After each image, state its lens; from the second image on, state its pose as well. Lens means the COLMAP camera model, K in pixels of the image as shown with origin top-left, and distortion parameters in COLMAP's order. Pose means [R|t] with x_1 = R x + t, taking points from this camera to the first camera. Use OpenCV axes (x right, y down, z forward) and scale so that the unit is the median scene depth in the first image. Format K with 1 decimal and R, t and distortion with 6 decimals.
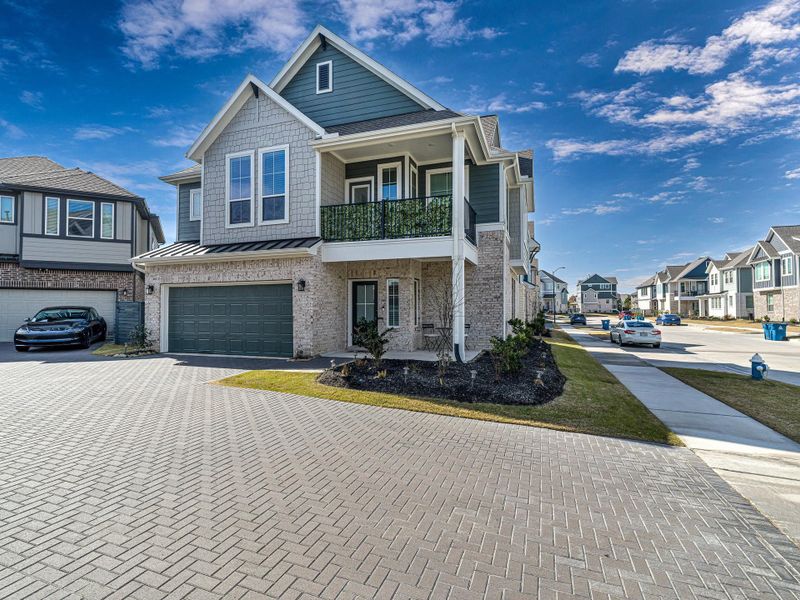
lens RADIAL K [[399.9, 0, 386.0], [0, 399.9, 303.2], [0, 0, 1]] dist [0.005698, -0.005036]
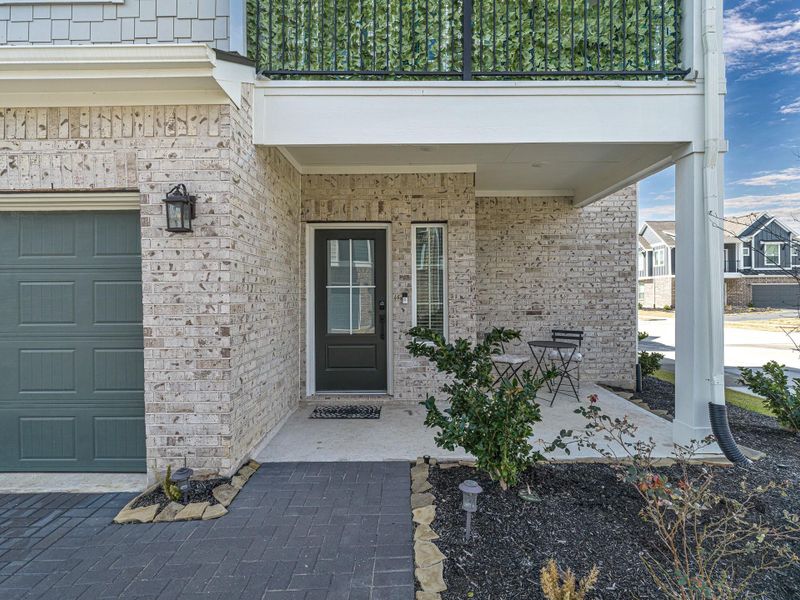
lens RADIAL K [[399.9, 0, 395.5], [0, 399.9, 298.0], [0, 0, 1]] dist [0.005698, -0.005036]
pose [[0.938878, -0.002685, 0.344240, -0.152288], [-0.003213, 0.999858, 0.016561, 0.006735], [-0.344236, -0.016655, 0.938735, 0.632409]]
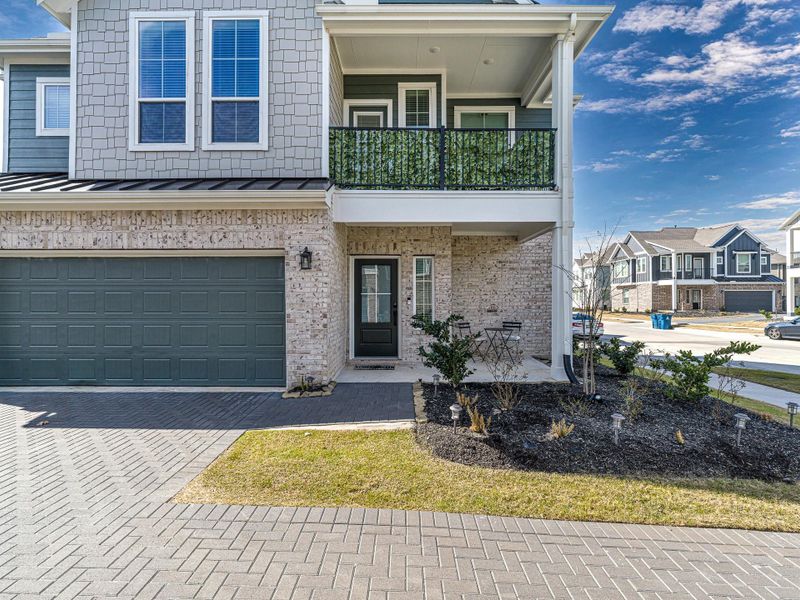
lens RADIAL K [[399.9, 0, 393.5], [0, 399.9, 299.4], [0, 0, 1]] dist [0.005698, -0.005036]
pose [[0.940975, 0.003989, 0.338452, -0.256023], [-0.008400, 0.999898, 0.011571, 0.003533], [-0.338372, -0.013731, 0.940912, 0.385459]]
